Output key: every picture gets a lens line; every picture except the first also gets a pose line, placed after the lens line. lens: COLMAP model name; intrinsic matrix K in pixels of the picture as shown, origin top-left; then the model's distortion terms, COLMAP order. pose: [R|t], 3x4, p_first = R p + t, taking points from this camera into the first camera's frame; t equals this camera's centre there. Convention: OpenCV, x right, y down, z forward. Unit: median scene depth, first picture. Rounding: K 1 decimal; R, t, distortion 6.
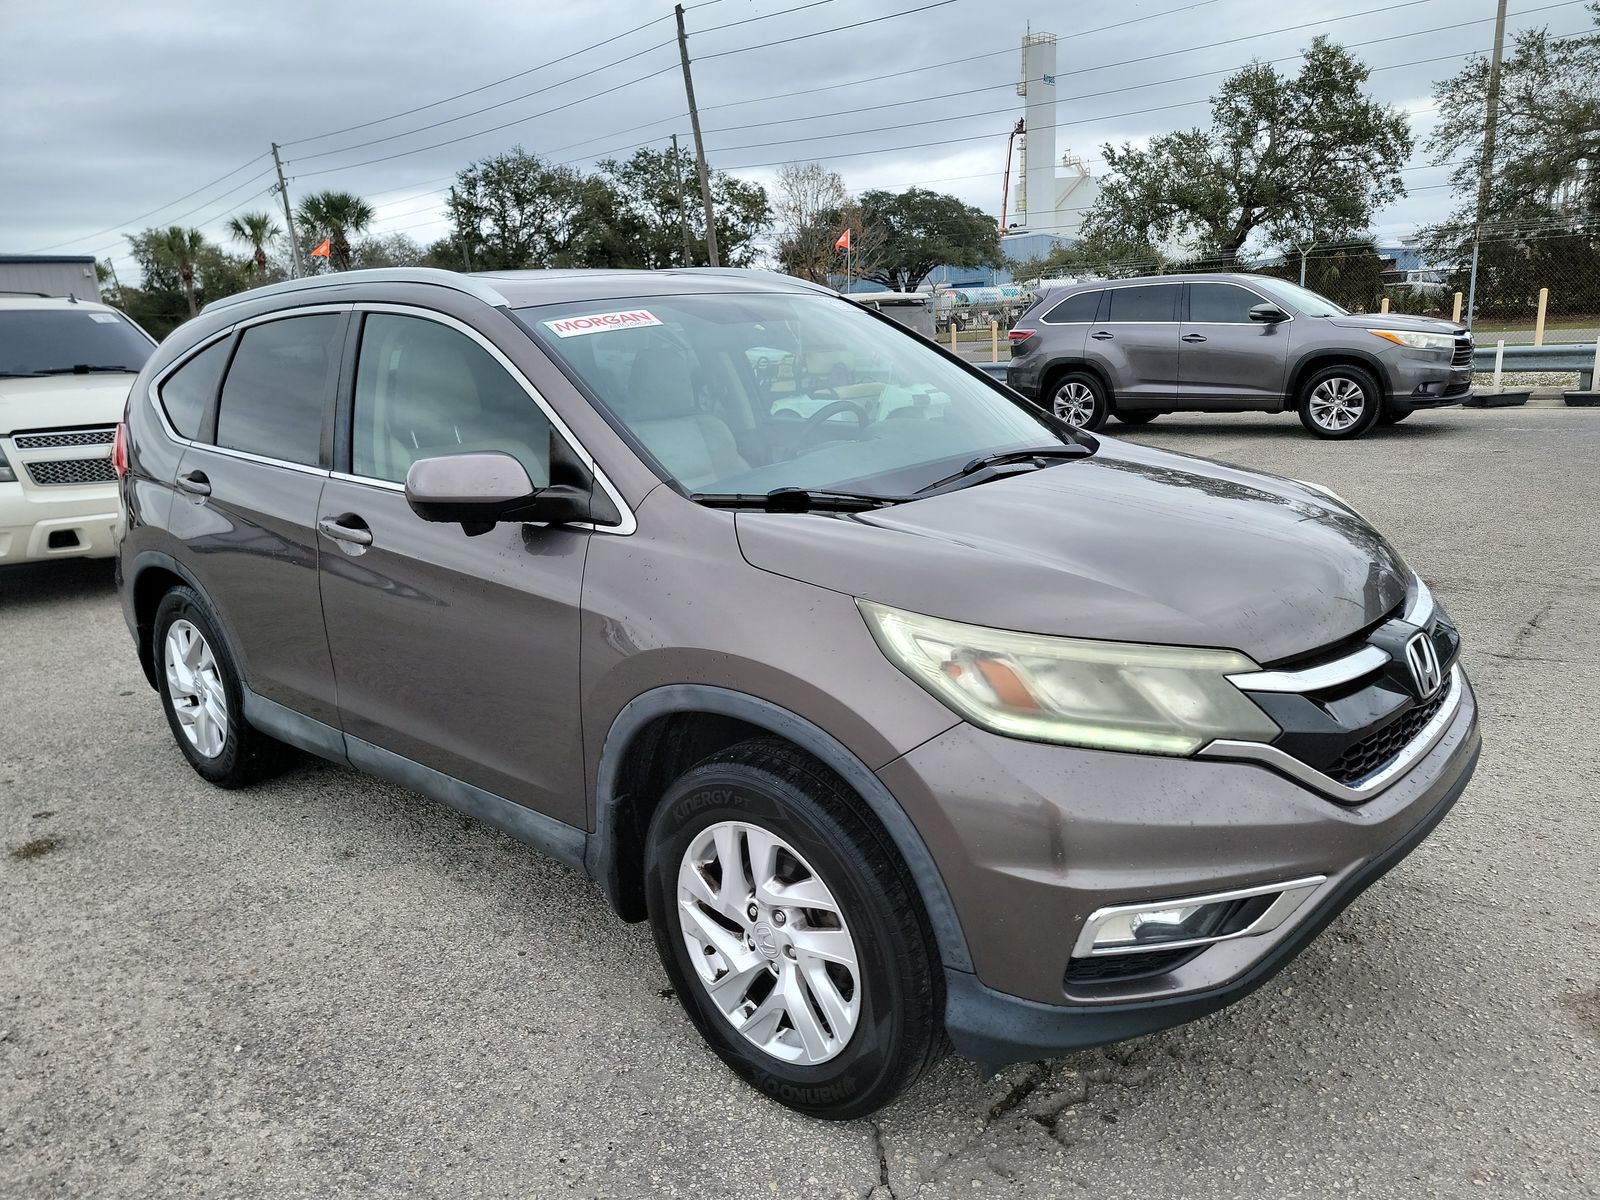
lens RADIAL K [[1178.3, 0, 798.4], [0, 1178.3, 597.1], [0, 0, 1]] dist [0.008926, -0.029542]
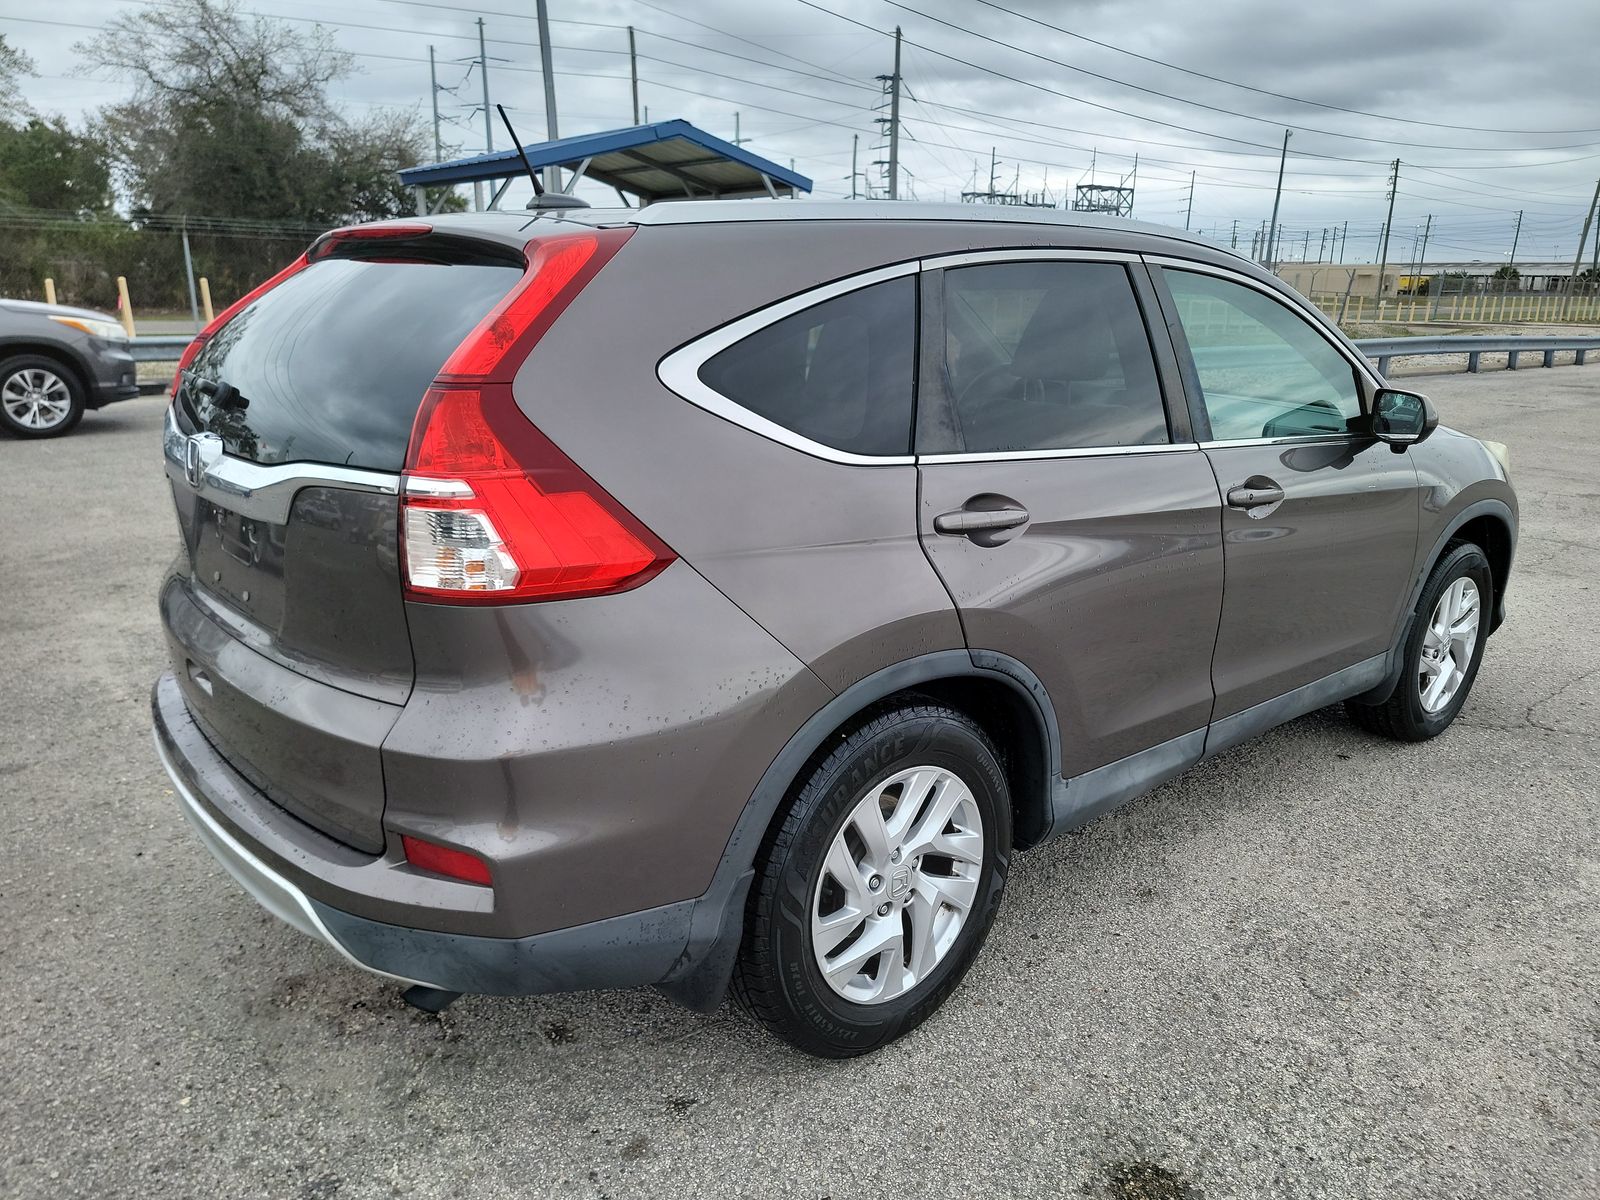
lens RADIAL K [[1178.3, 0, 790.5], [0, 1178.3, 606.9], [0, 0, 1]] dist [0.008926, -0.029542]
pose [[0.132917, -0.202133, 0.970297, -0.364796], [0.202114, 0.963939, 0.173122, -0.051509], [-0.970300, 0.173100, 0.168978, 0.328306]]
